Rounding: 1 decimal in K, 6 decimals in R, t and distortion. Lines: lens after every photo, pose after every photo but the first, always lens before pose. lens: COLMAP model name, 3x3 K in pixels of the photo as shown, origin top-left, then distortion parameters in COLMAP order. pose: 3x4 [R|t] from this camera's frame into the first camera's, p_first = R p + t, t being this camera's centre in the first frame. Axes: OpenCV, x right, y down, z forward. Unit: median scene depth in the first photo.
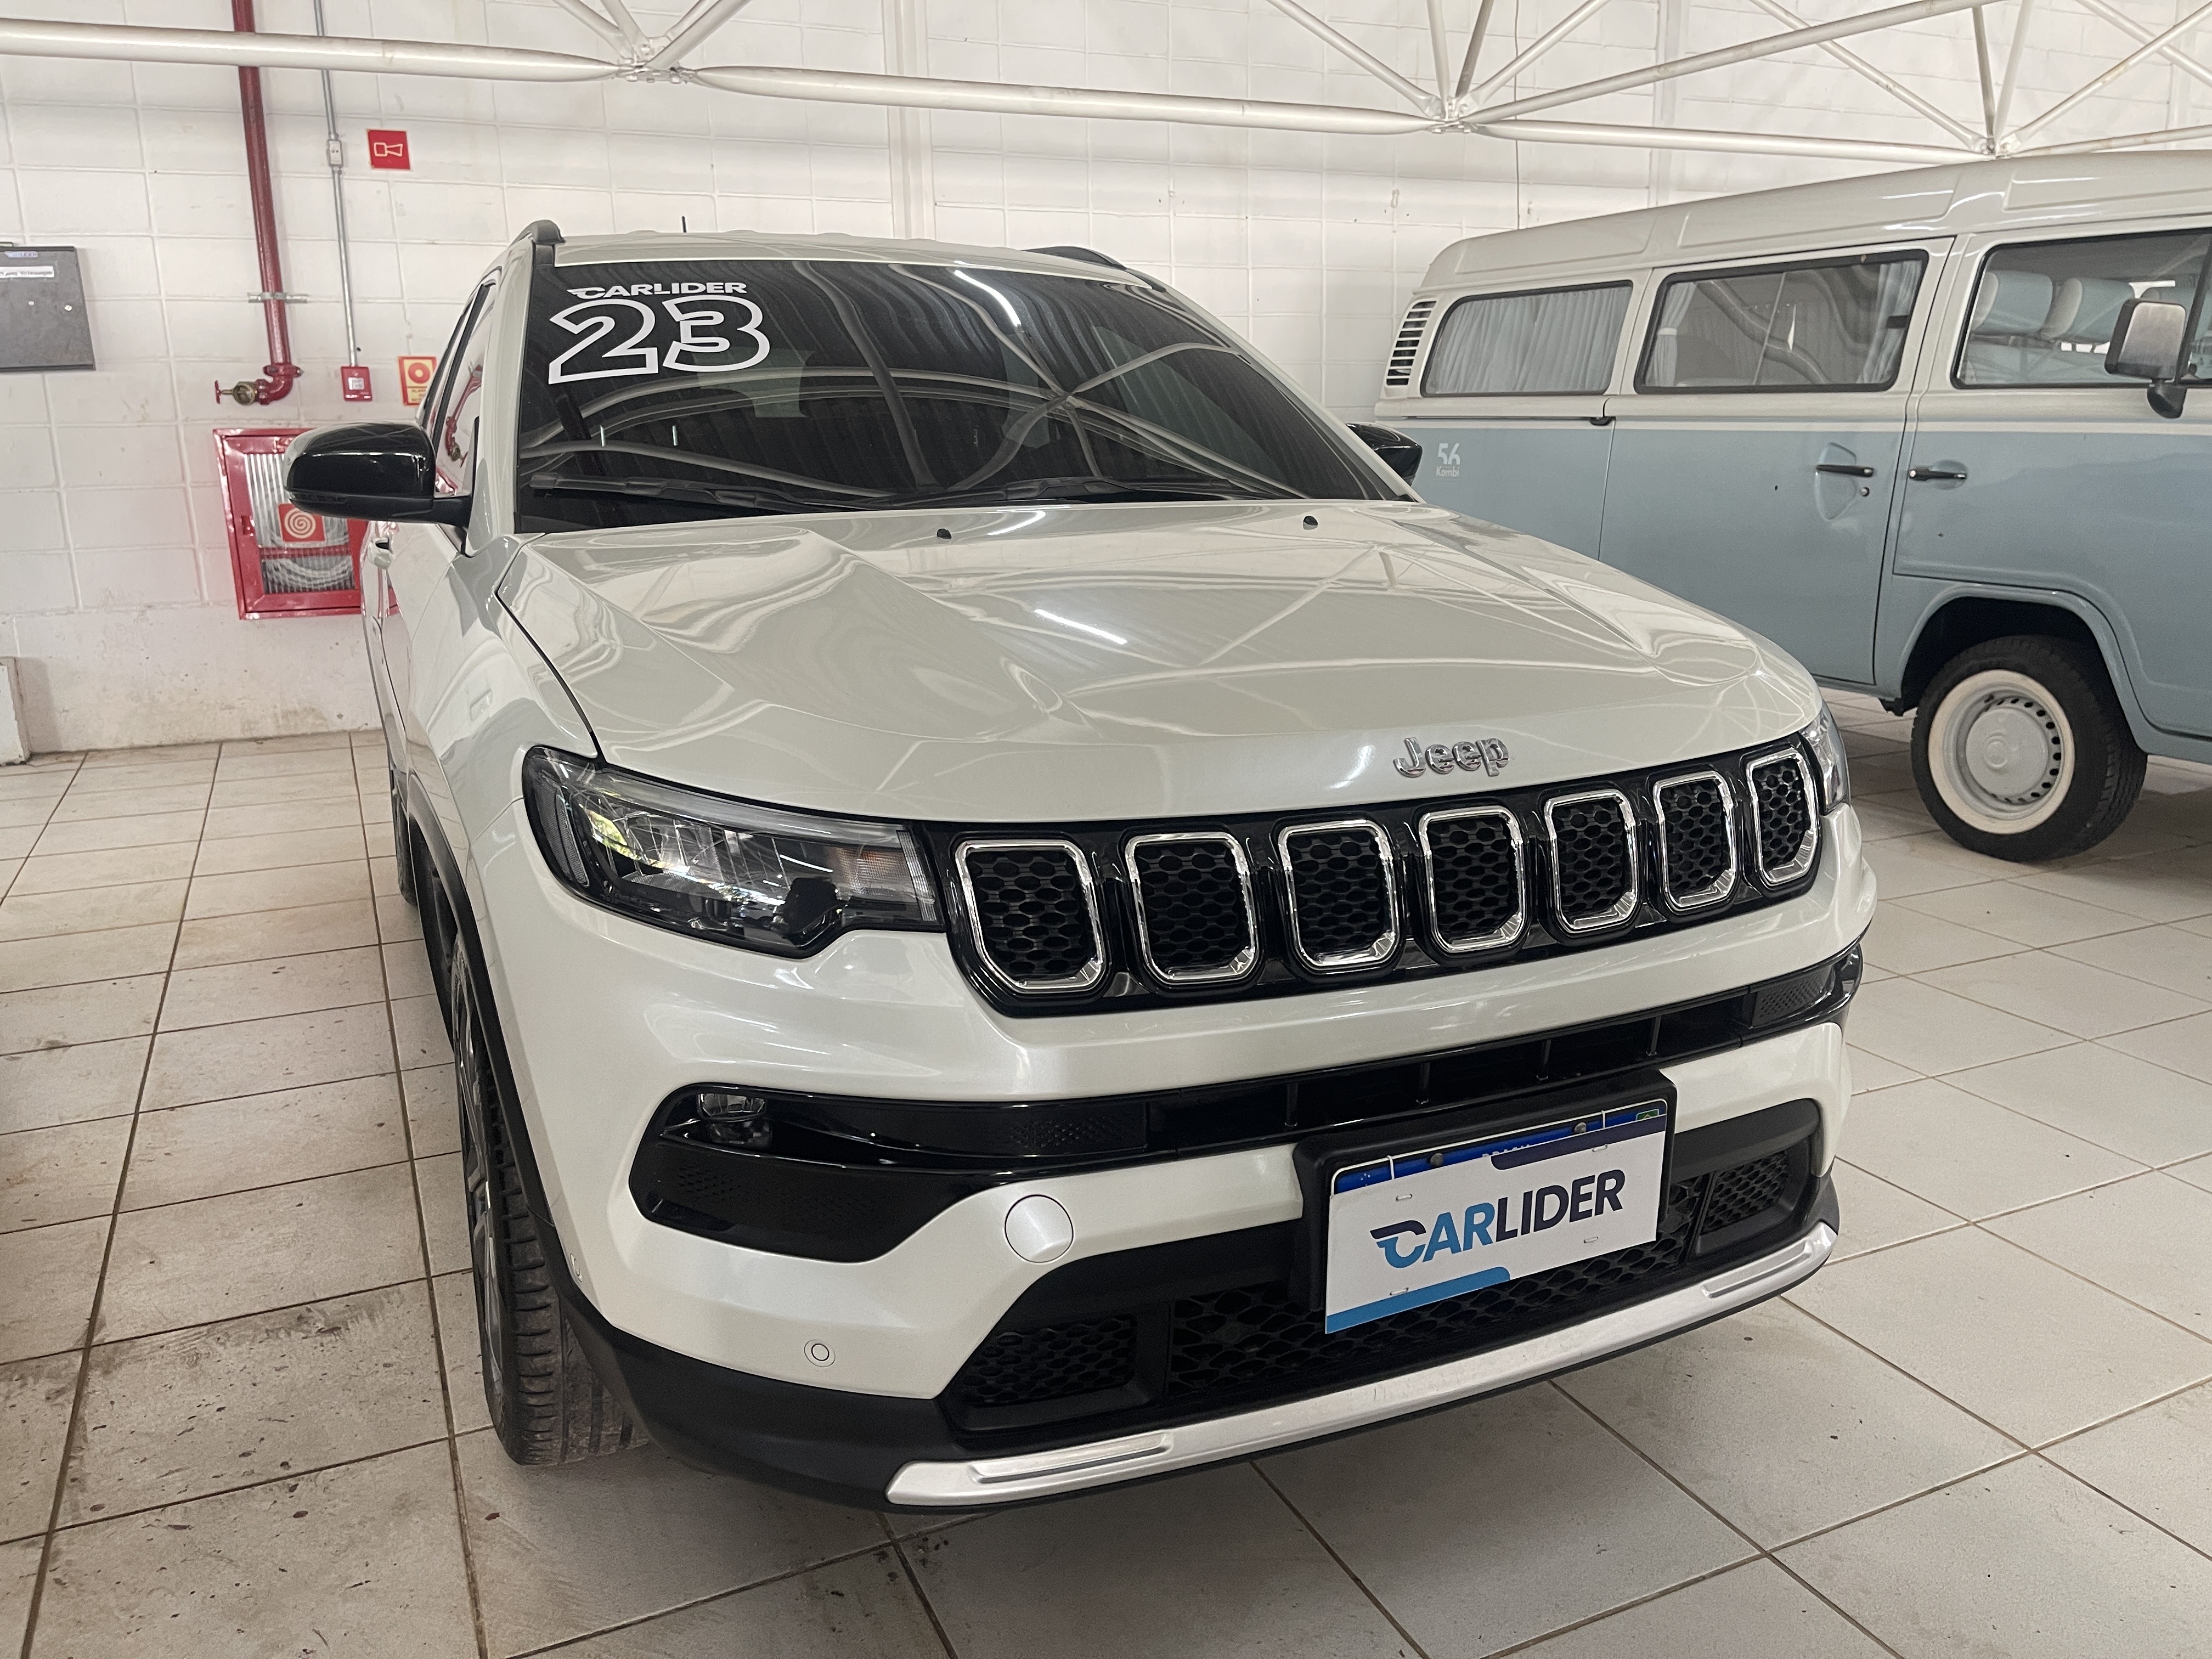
lens RADIAL K [[1689.1, 0, 1099.3], [0, 1689.1, 830.9], [0, 0, 1]] dist [0.026556, 0.011298]
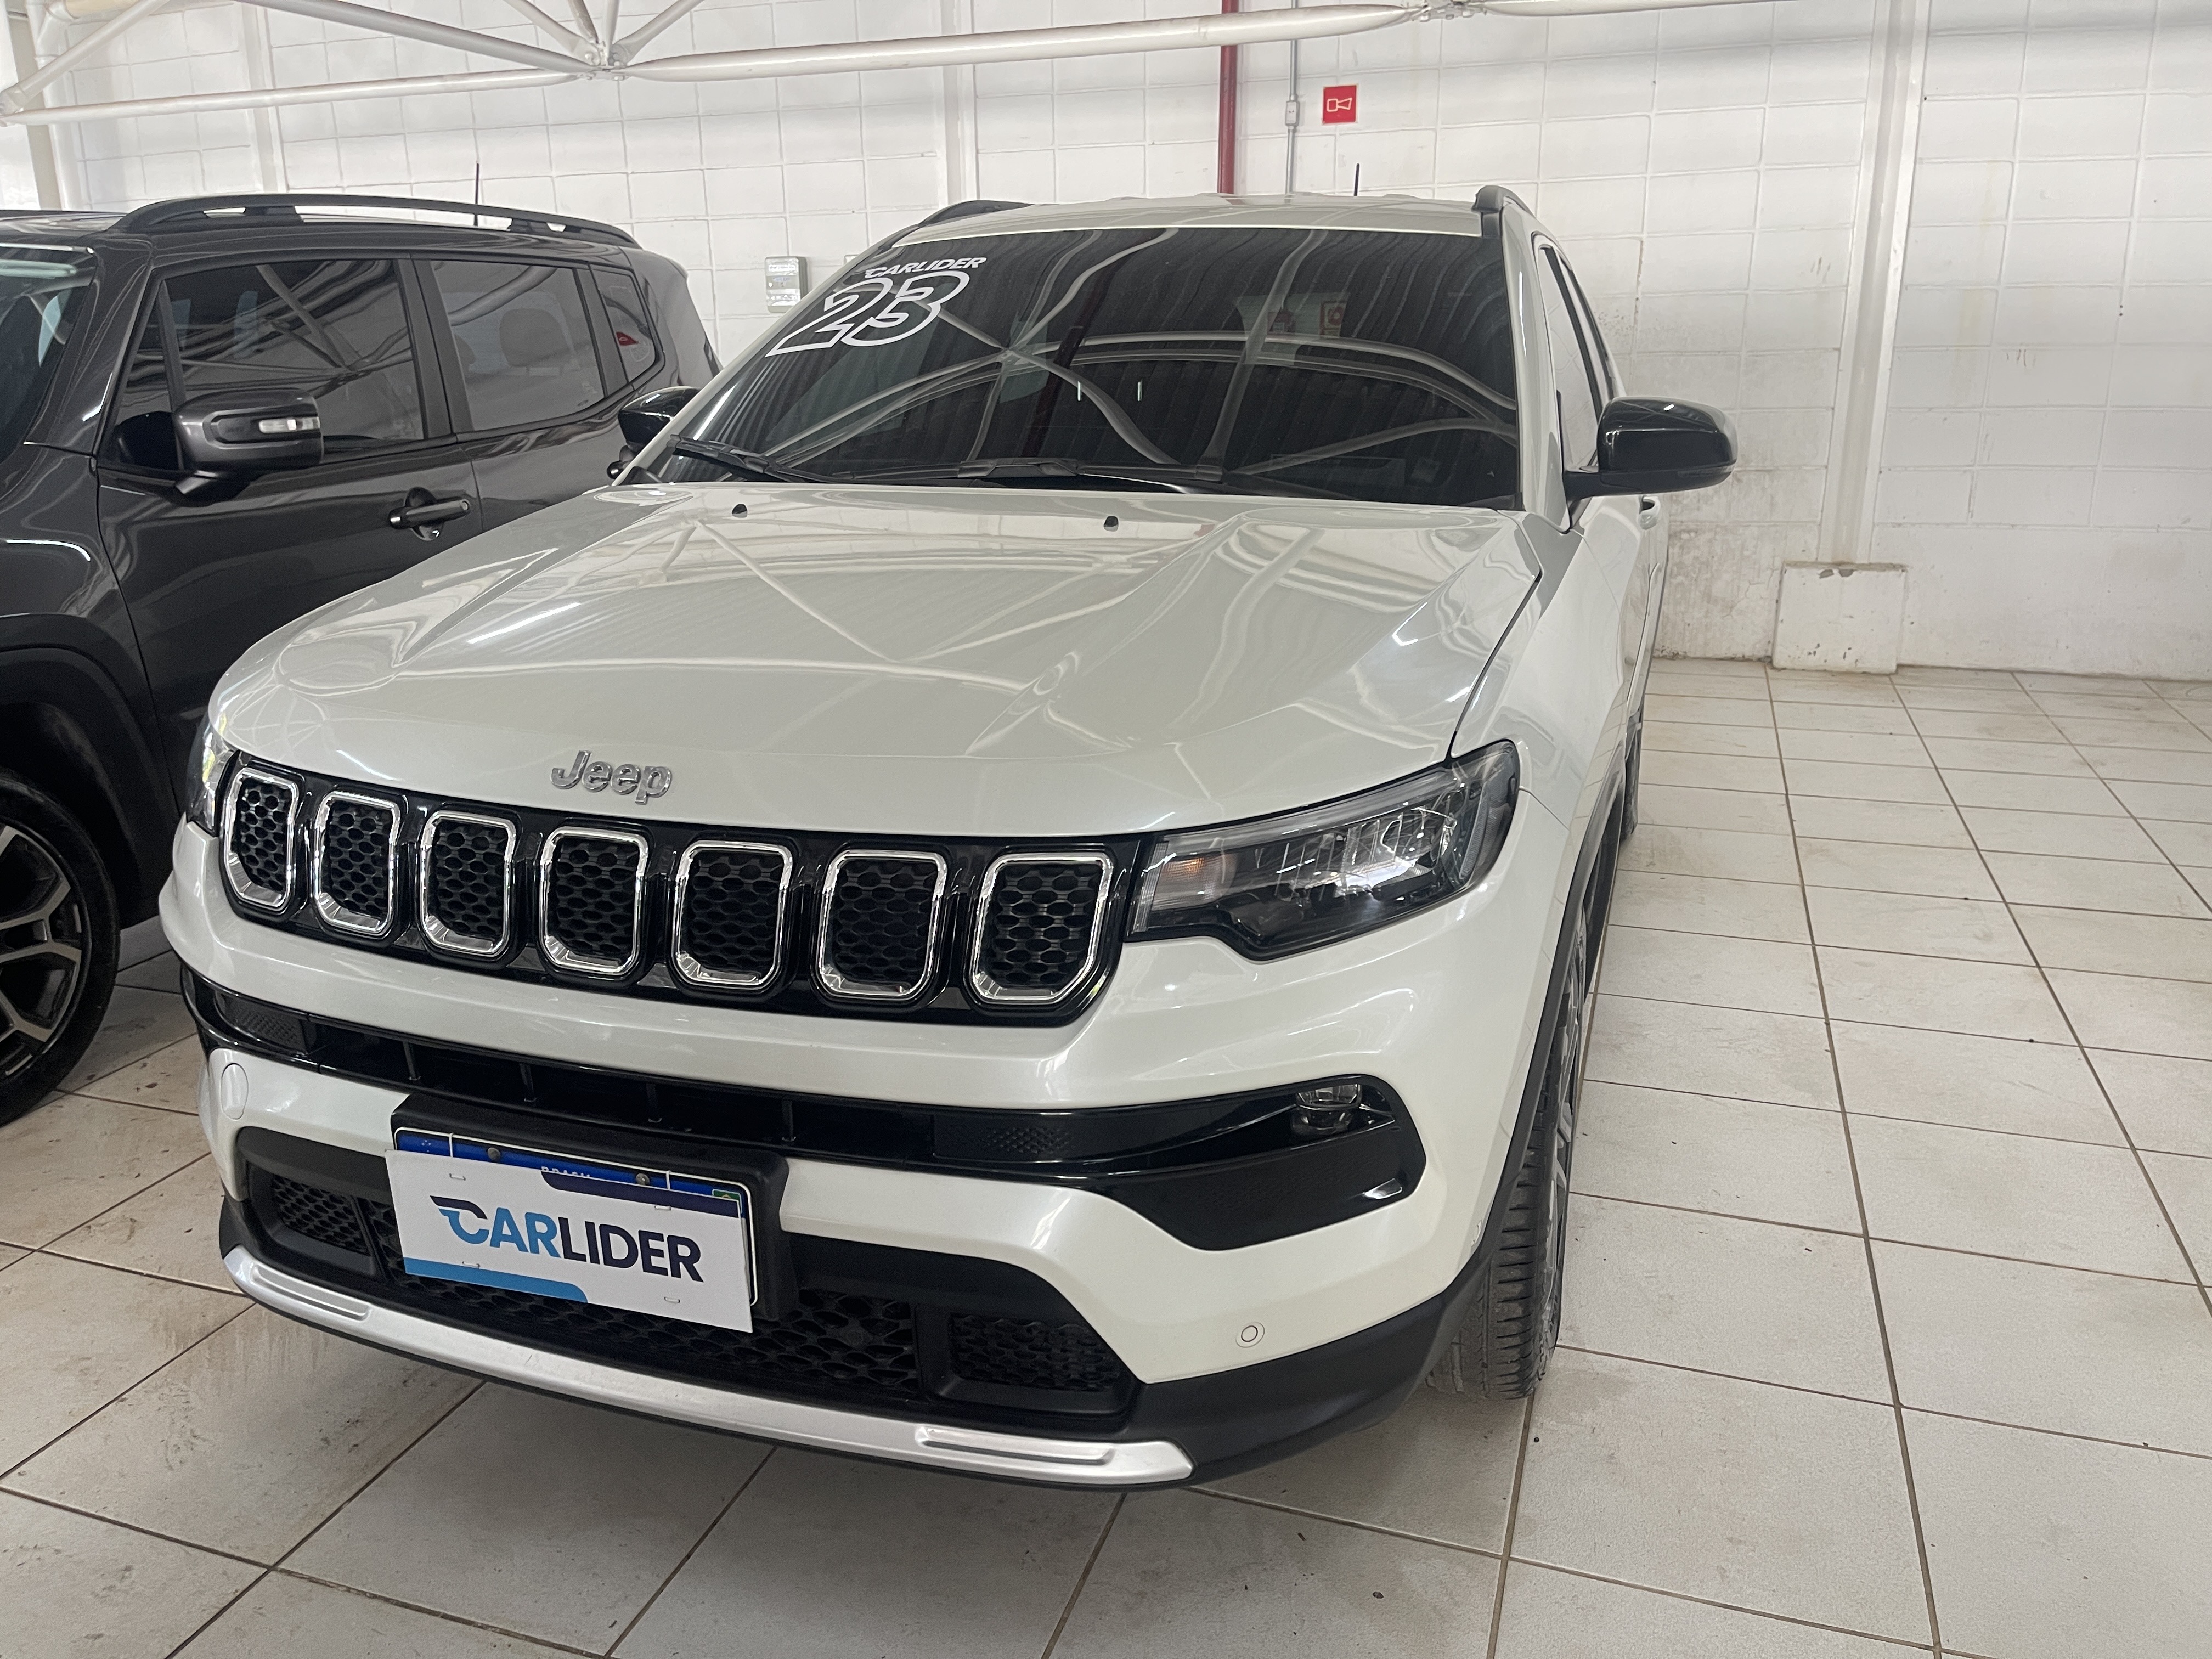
lens RADIAL K [[1689.1, 0, 1102.0], [0, 1689.1, 824.7], [0, 0, 1]] dist [0.026556, 0.011298]
pose [[0.727603, 0.193448, -0.658158, 1.054196], [-0.164174, 0.980640, 0.106736, -0.166310], [0.666064, 0.030391, 0.745275, 0.441305]]
